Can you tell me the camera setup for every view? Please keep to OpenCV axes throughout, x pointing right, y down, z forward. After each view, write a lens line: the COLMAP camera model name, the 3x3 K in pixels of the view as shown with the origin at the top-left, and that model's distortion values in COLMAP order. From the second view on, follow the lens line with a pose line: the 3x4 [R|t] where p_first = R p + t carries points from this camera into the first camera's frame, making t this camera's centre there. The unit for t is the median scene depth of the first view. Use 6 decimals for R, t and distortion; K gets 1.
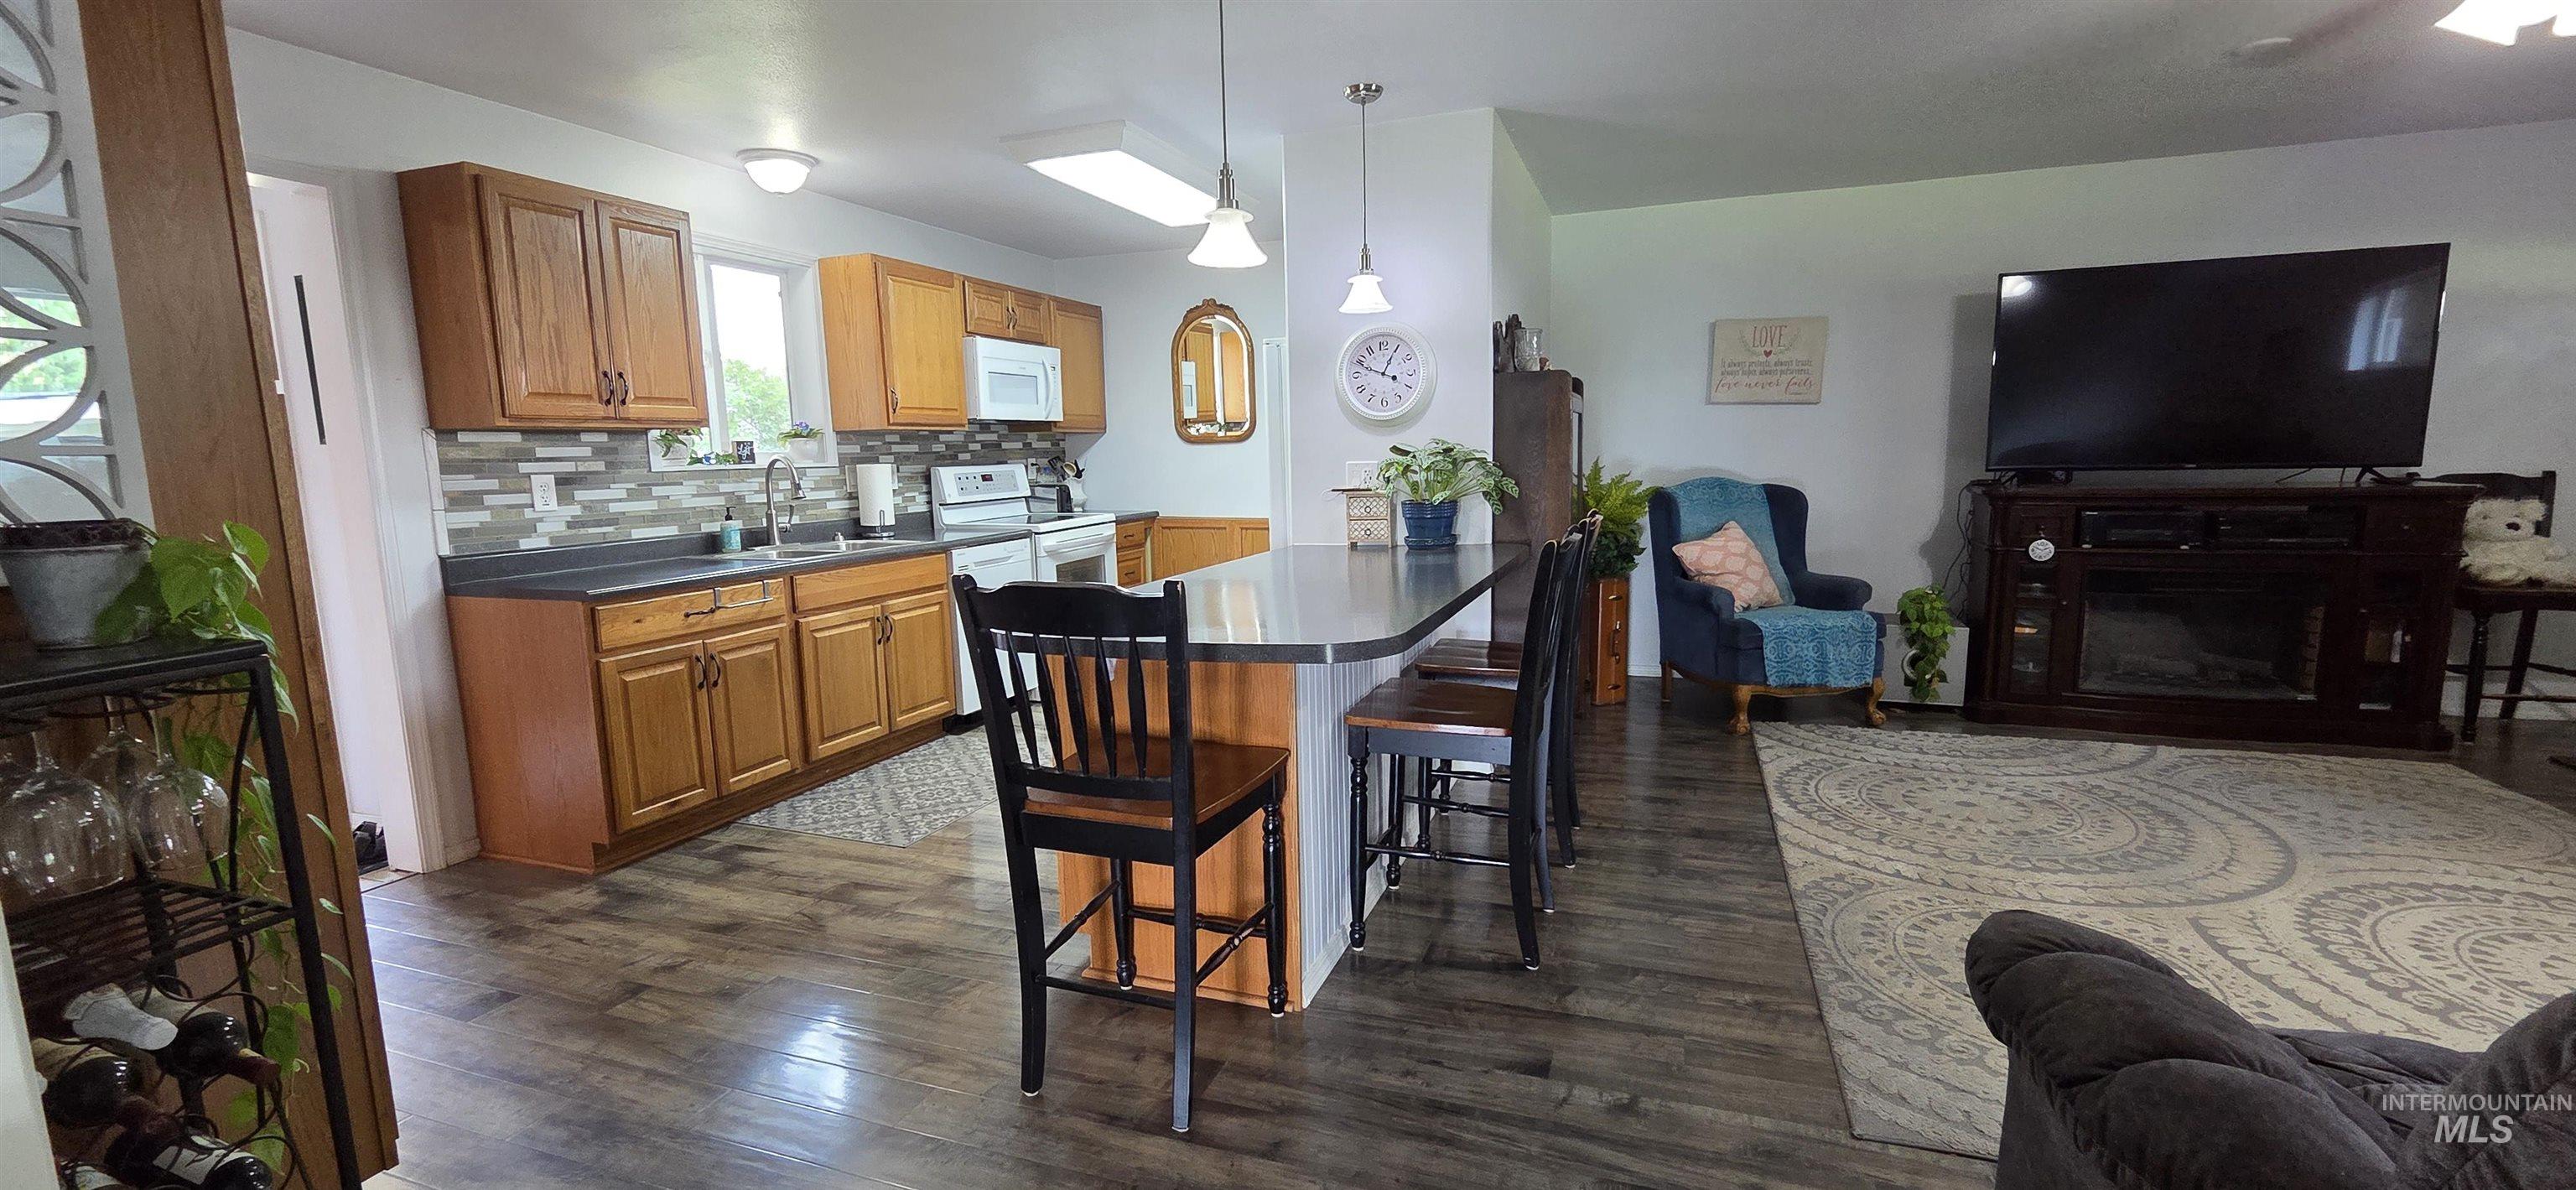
lens RADIAL K [[1073.1, 0, 1292.1], [0, 1073.1, 601.3], [0, 0, 1]] dist [-0.000798, -0.000427]
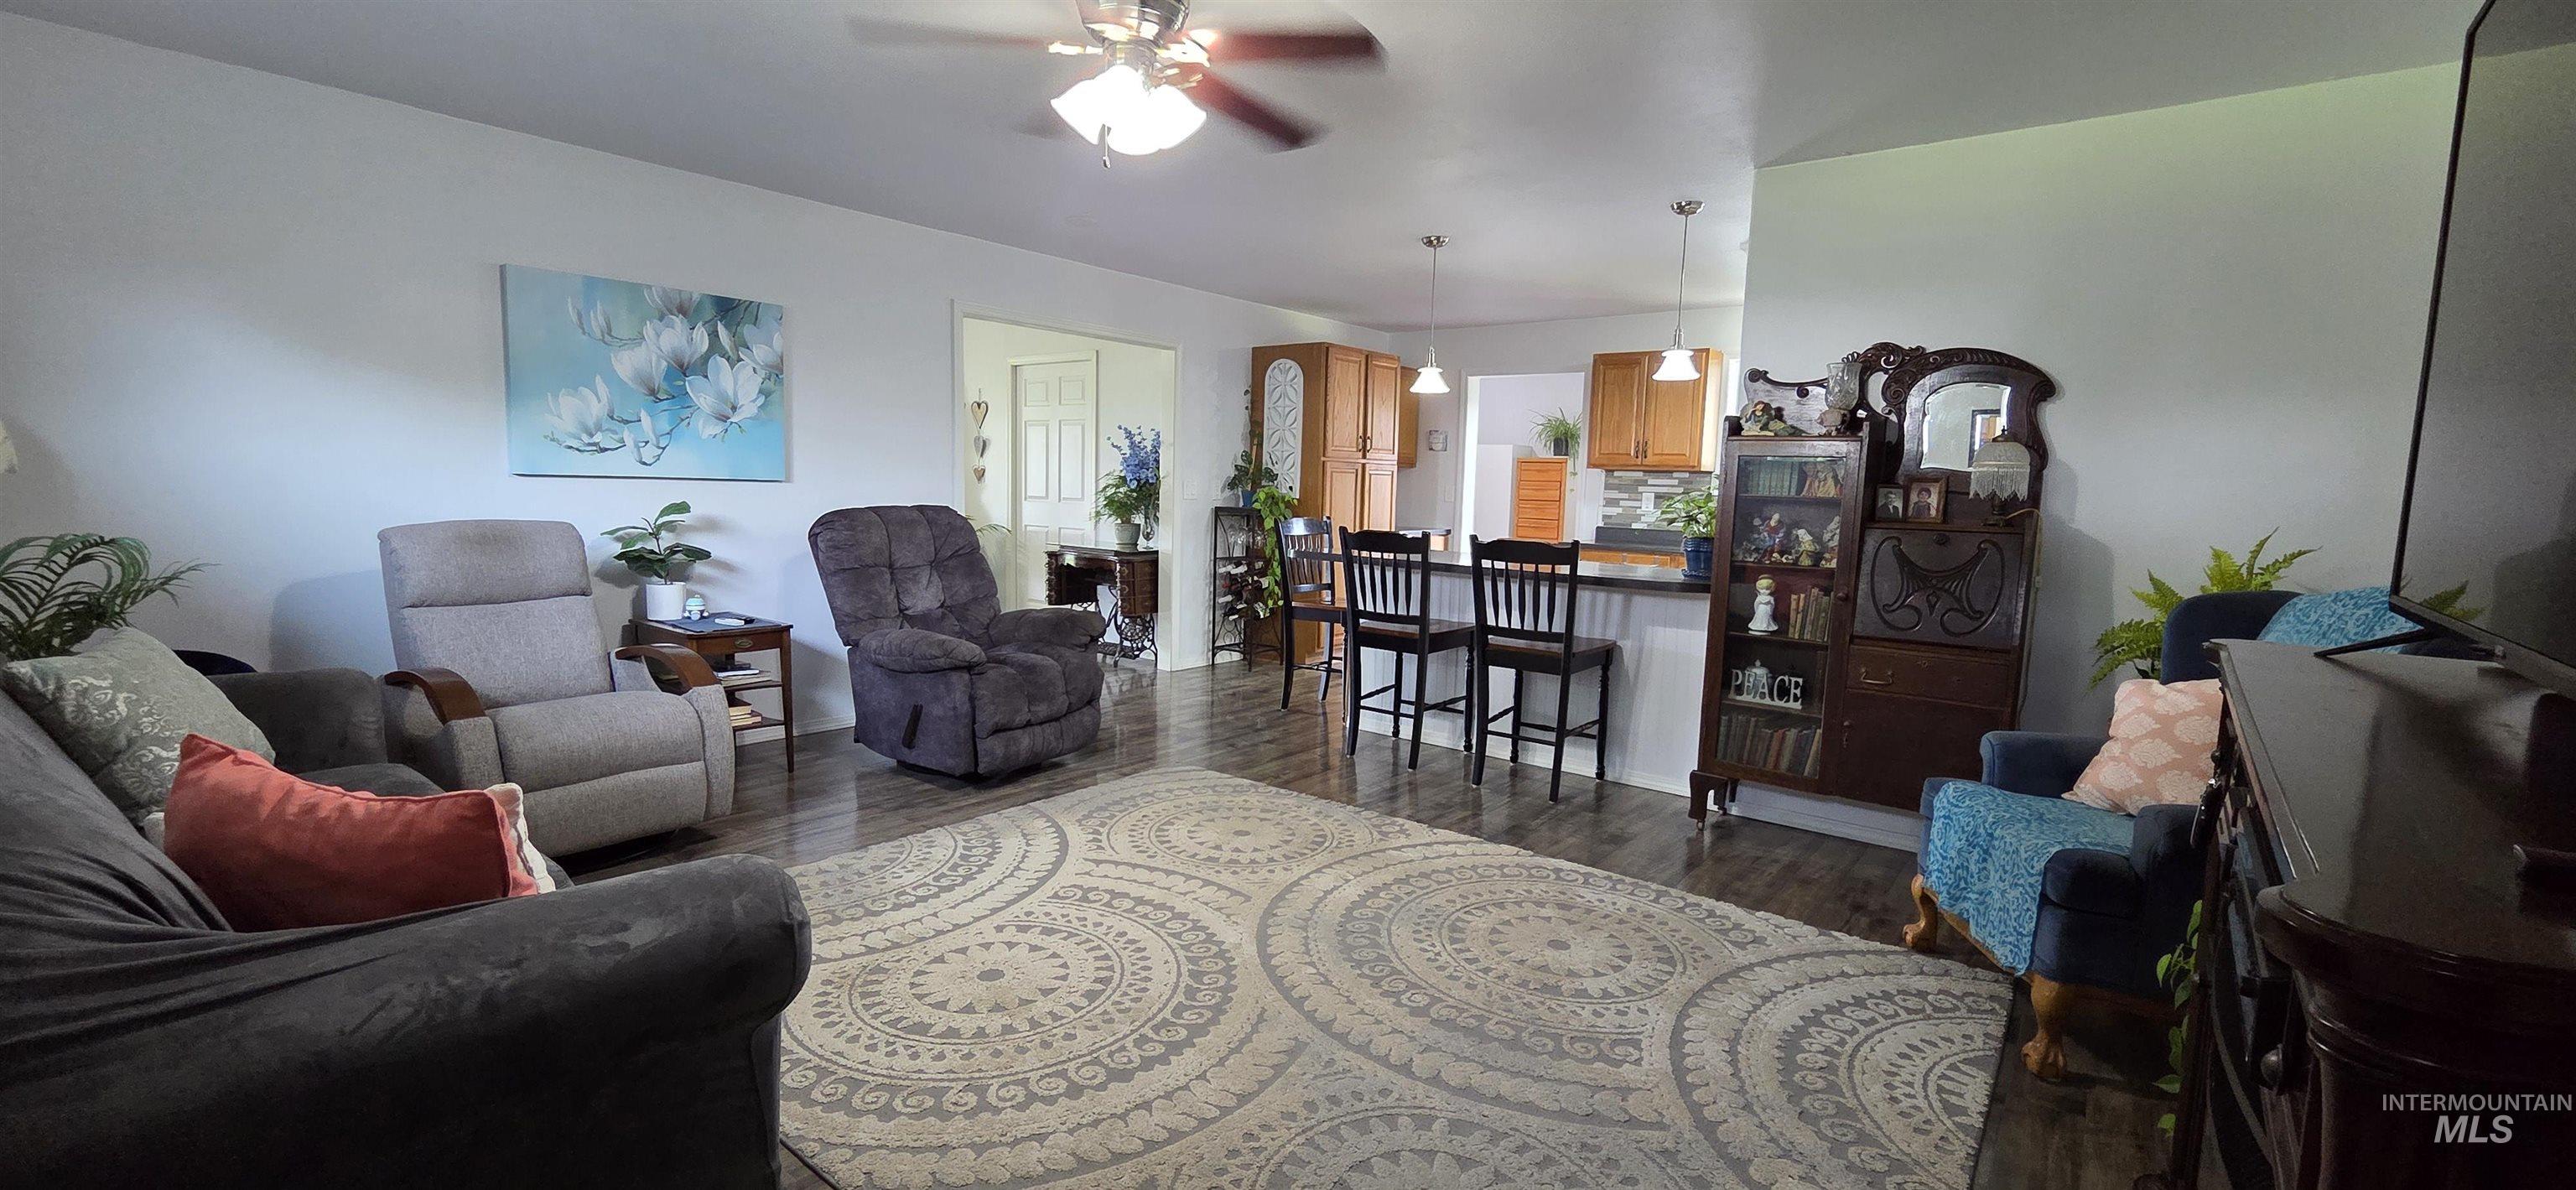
lens RADIAL K [[1073.1, 0, 1287.8], [0, 1073.1, 596.5], [0, 0, 1]] dist [-0.000798, -0.000427]
pose [[-0.327305, 0.116889, -0.937661, 1.557822], [-0.155411, 0.972147, 0.175436, -0.191765], [0.932051, 0.203144, -0.300023, 1.096587]]
